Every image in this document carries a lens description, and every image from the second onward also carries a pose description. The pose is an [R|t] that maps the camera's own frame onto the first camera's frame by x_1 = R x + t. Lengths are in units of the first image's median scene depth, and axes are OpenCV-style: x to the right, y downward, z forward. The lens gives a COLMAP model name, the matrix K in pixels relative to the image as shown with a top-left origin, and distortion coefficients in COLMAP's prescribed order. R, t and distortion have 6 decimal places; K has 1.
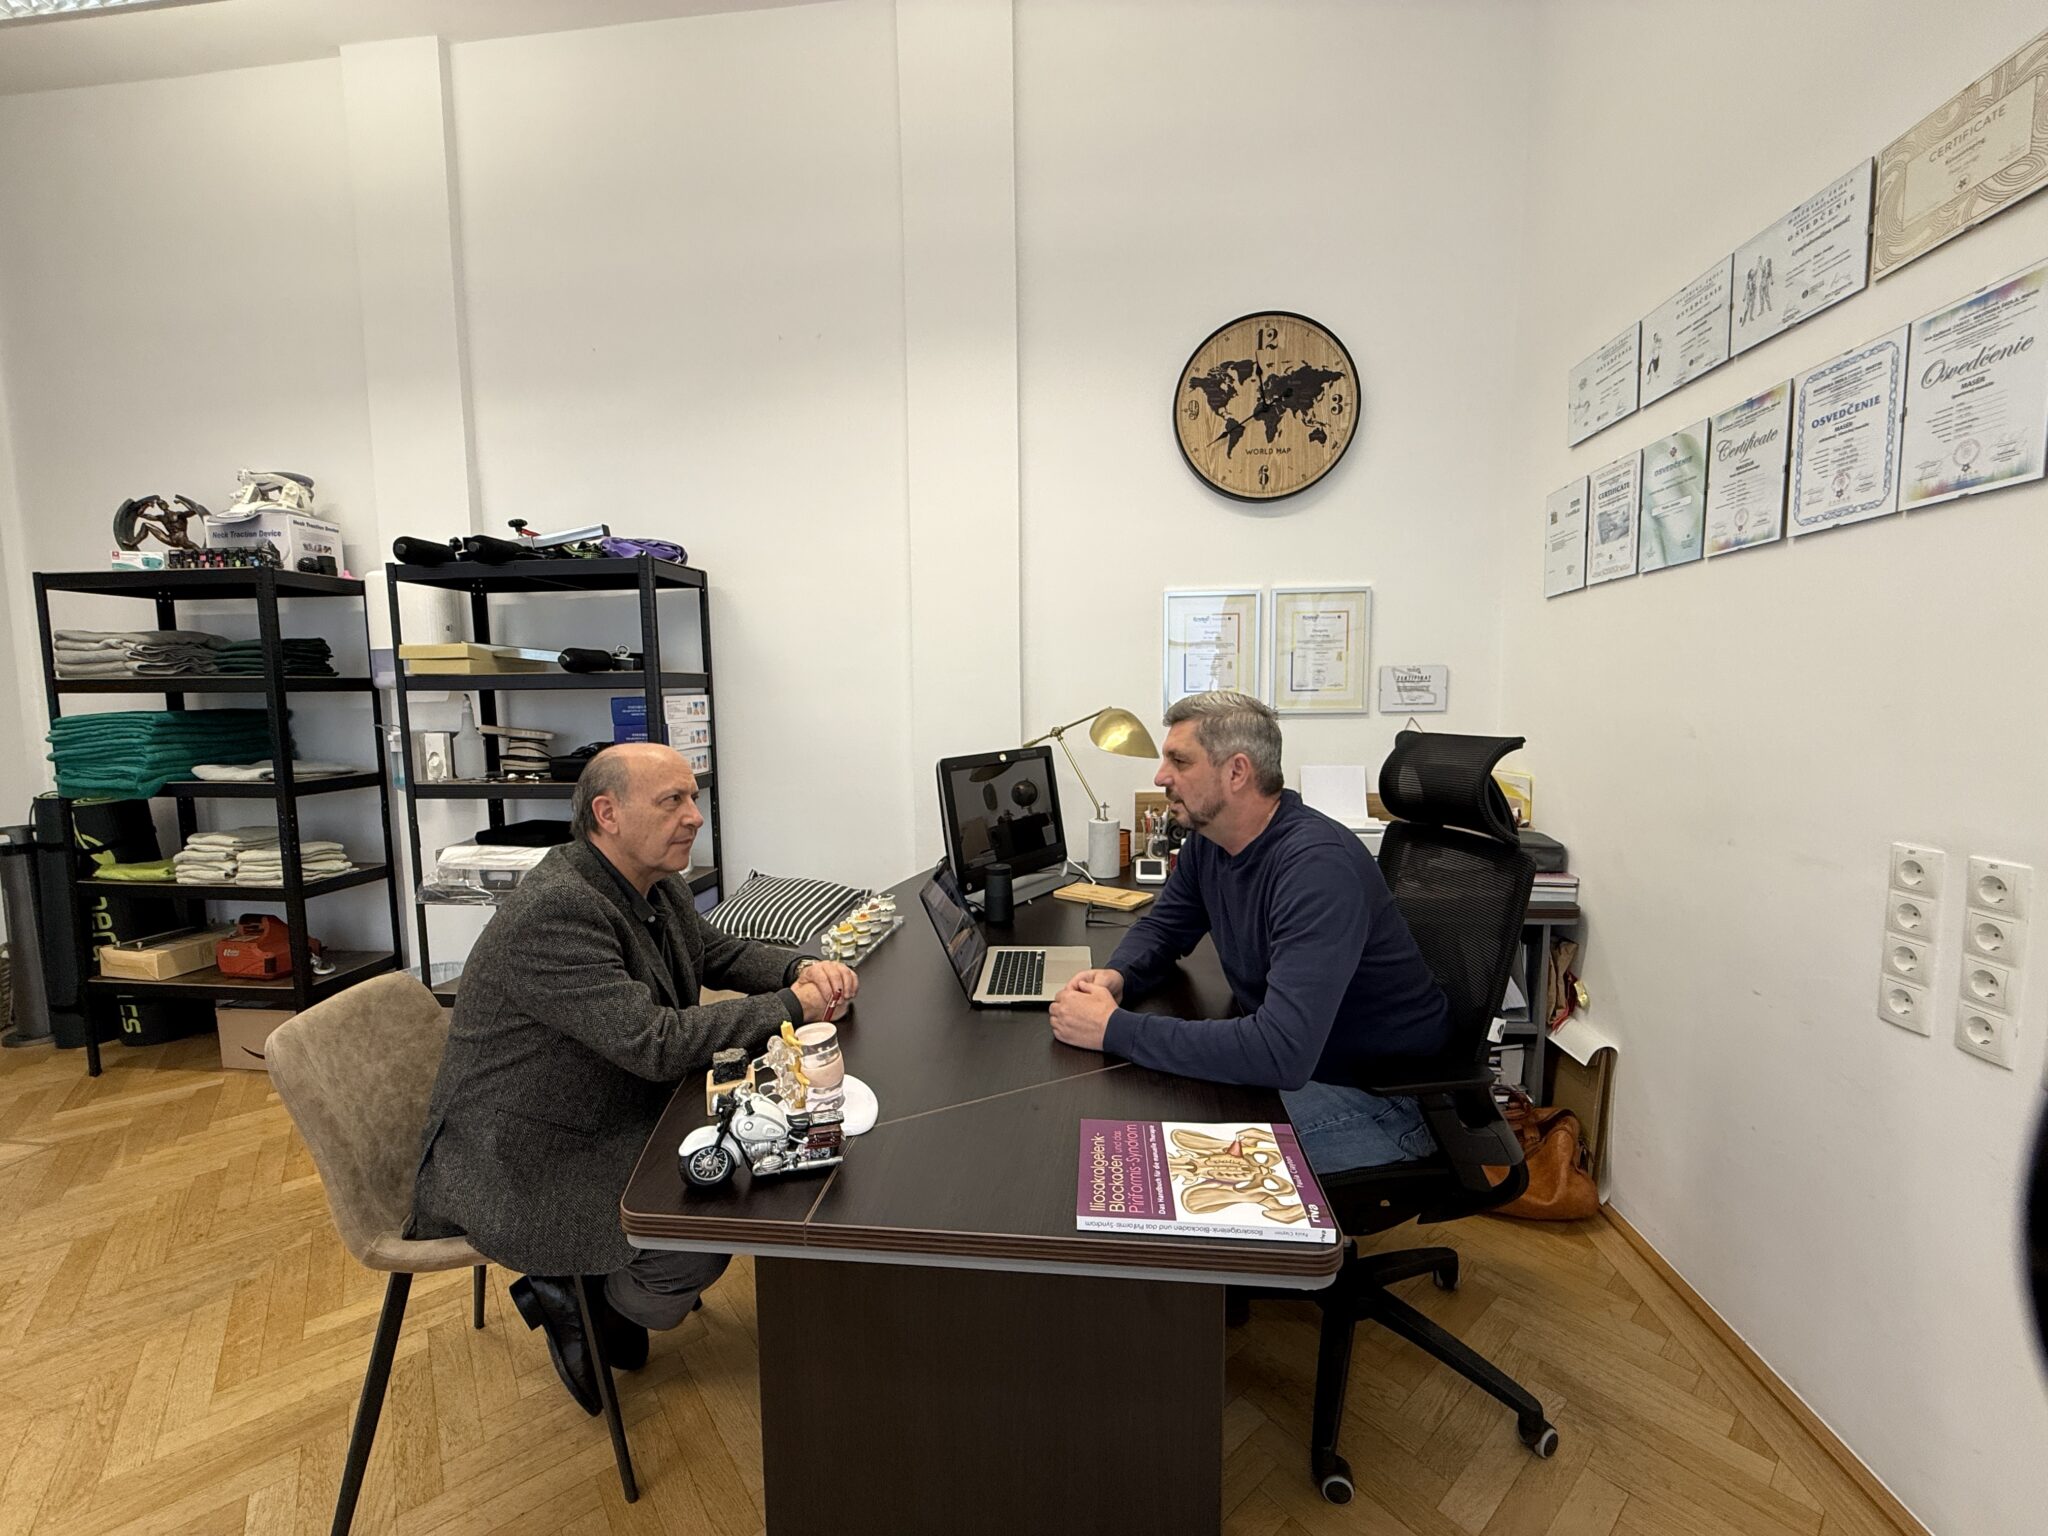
lens RADIAL K [[820.4, 0, 1024.0], [0, 820.4, 768.0], [0, 0, 1]] dist [0.000039, -0.000039]
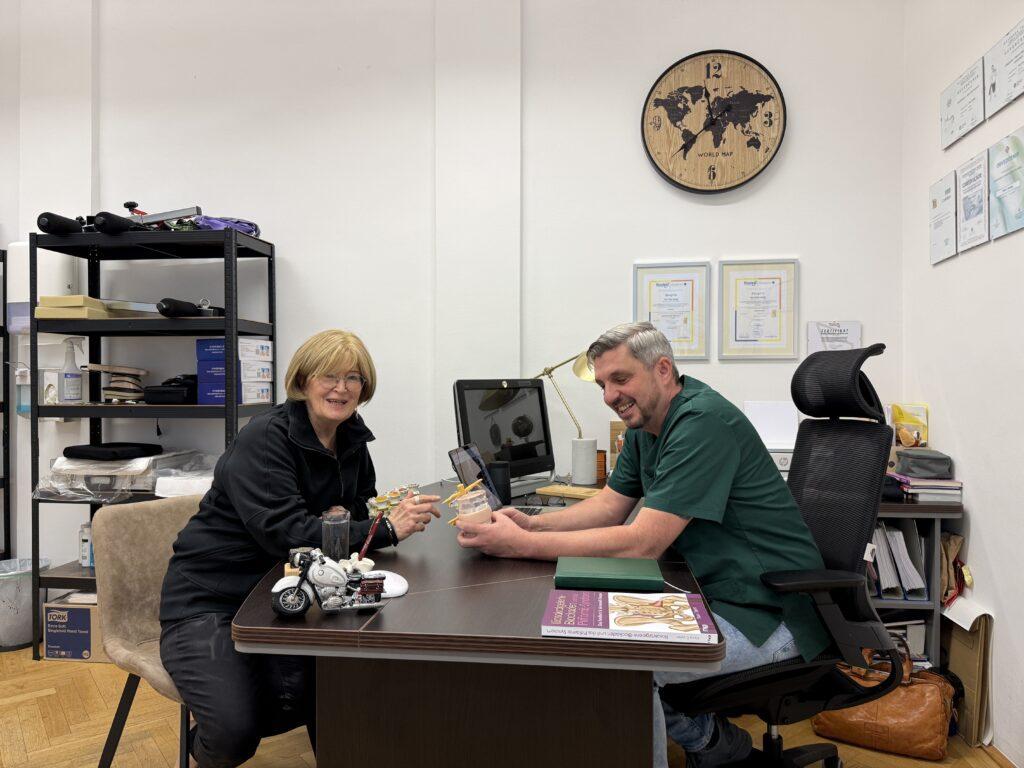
lens RADIAL K [[737.7, 0, 512.0], [0, 737.7, 384.0], [0, 0, 1]] dist [0.044712, -0.060329]
pose [[0.999600, 0.016084, -0.023264, 0.011973], [-0.018154, 0.995621, -0.091697, 0.086706], [0.021687, 0.092082, 0.995515, -0.135561]]
